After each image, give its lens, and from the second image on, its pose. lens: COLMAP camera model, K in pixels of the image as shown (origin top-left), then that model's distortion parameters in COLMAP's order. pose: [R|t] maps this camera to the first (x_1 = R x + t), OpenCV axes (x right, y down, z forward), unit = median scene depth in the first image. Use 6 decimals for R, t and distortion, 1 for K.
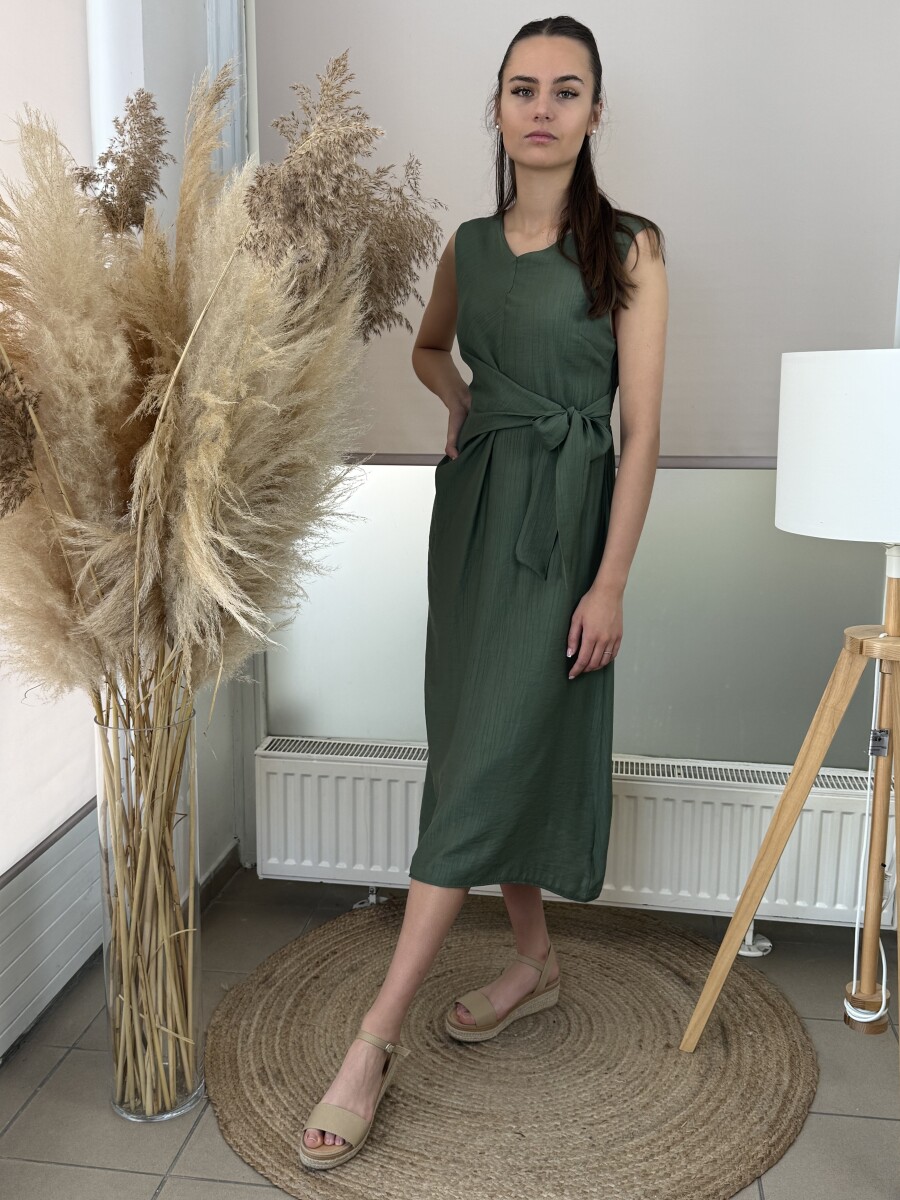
lens RADIAL K [[1149.0, 0, 450.0], [0, 1149.0, 600.0], [0, 0, 1]] dist [0.203255, -0.504023]
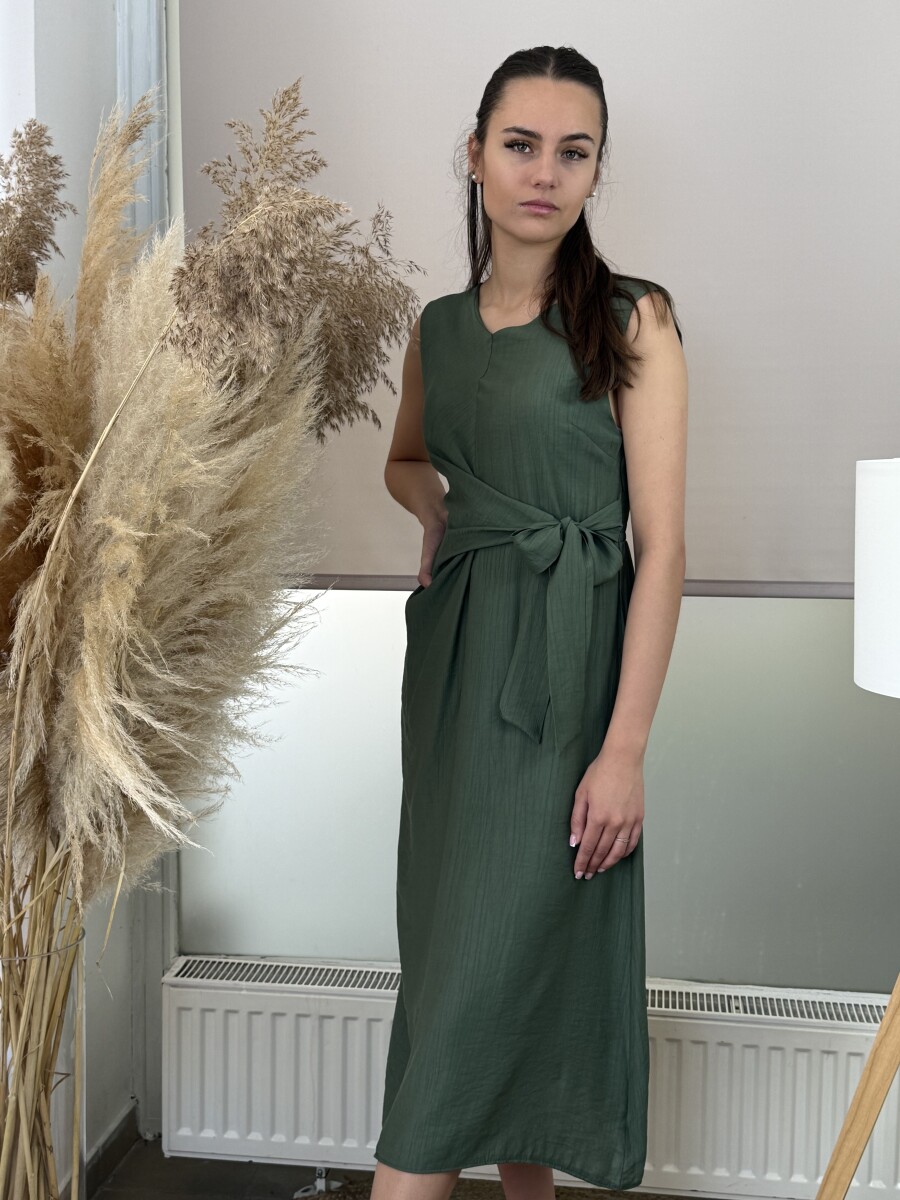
lens RADIAL K [[1547.5, 0, 456.7], [0, 1547.5, 607.4], [0, 0, 1]] dist [0.217260, -0.559623]
pose [[0.999796, 0.001280, 0.020172, -0.002704], [0.000505, 0.996099, -0.088239, -0.021109], [-0.020206, 0.088231, 0.995895, -0.022115]]
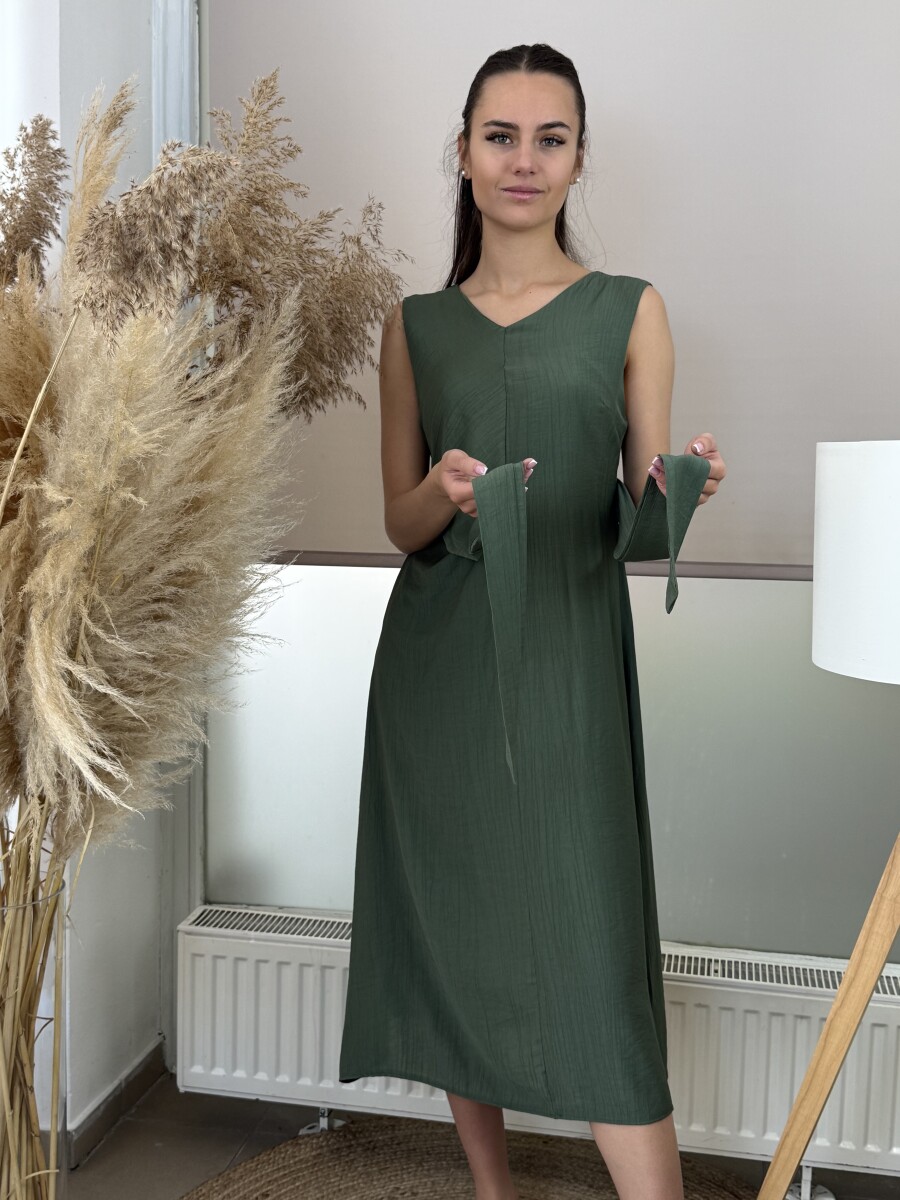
lens RADIAL K [[1366.3, 0, 460.9], [0, 1366.3, 596.1], [0, 0, 1]] dist [0.203729, -0.514040]
pose [[0.999024, 0.016595, -0.040937, 0.078999], [-0.020034, 0.996173, -0.085077, -0.022188], [0.039369, 0.085814, 0.995533, 0.066338]]
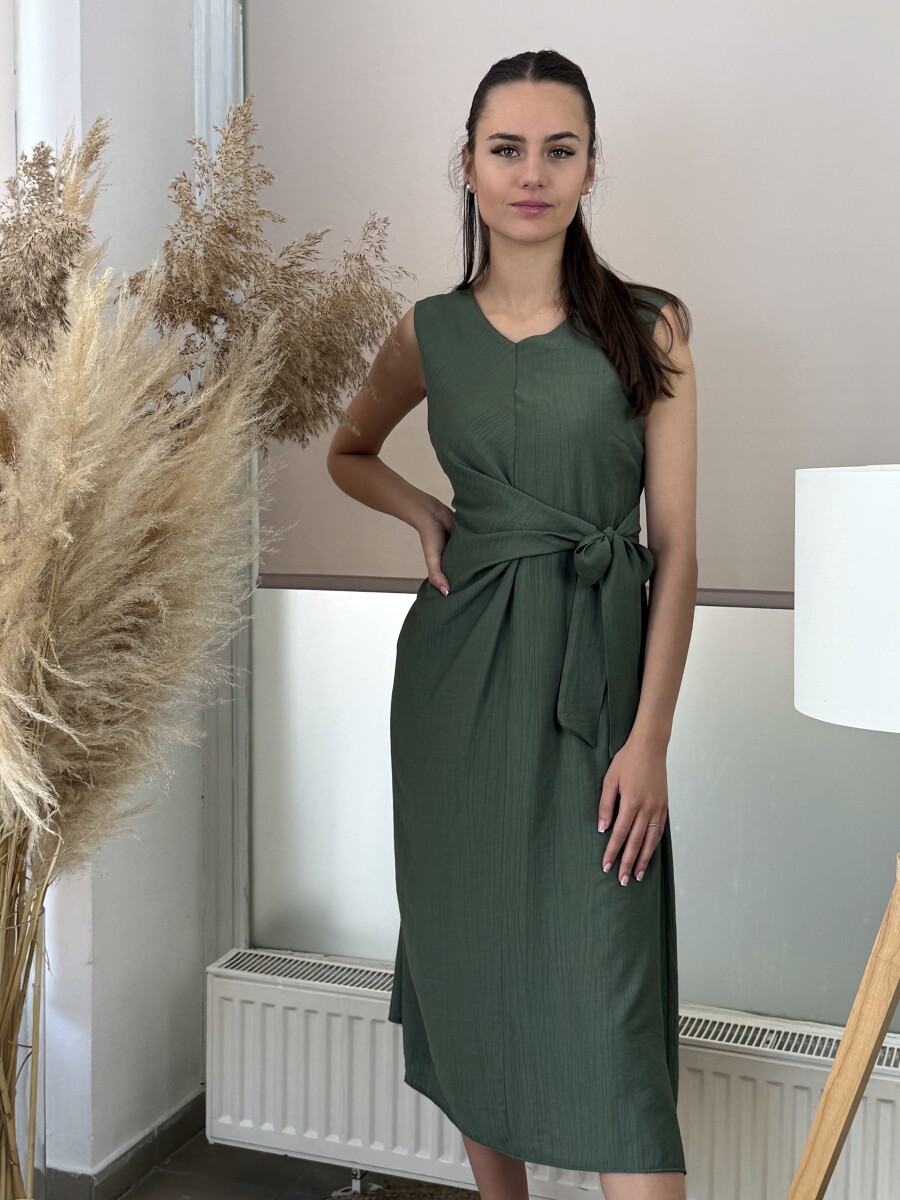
lens RADIAL K [[1611.9, 0, 450.0], [0, 1611.9, 600.0], [0, 0, 1]] dist [0.213008, -0.535457]
pose [[0.980230, 0.023443, -0.196468, 0.255084], [-0.041948, 0.995007, -0.090566, -0.024050], [0.193364, 0.097017, 0.976319, -0.040369]]
